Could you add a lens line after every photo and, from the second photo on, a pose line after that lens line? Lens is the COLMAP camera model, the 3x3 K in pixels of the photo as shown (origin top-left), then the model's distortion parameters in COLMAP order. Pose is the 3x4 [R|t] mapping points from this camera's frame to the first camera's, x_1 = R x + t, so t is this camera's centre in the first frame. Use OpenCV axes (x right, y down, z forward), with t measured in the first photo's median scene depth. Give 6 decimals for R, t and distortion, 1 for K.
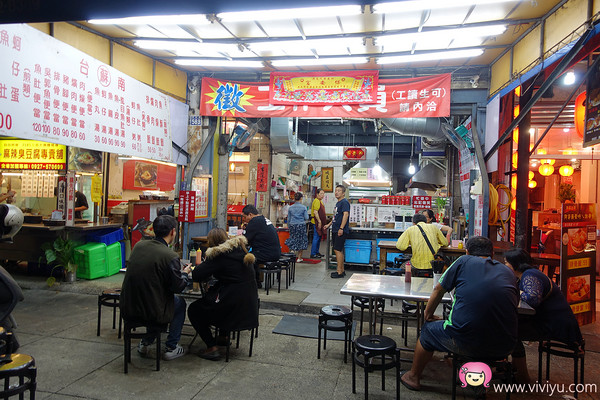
lens RADIAL K [[415.8, 0, 300.0], [0, 415.8, 200.0], [0, 0, 1]] dist [0.000663, 0.002214]
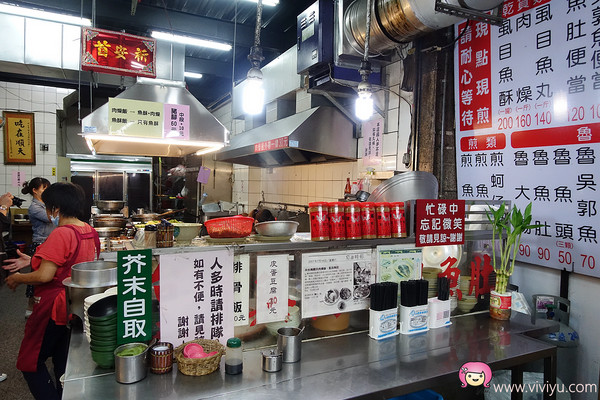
lens RADIAL K [[415.8, 0, 300.0], [0, 415.8, 200.0], [0, 0, 1]] dist [0.000663, 0.002214]
pose [[0.791305, -0.042610, 0.609935, 0.044393], [-0.004240, 0.997162, 0.075163, -0.026007], [-0.611406, -0.062063, 0.788879, 0.729691]]
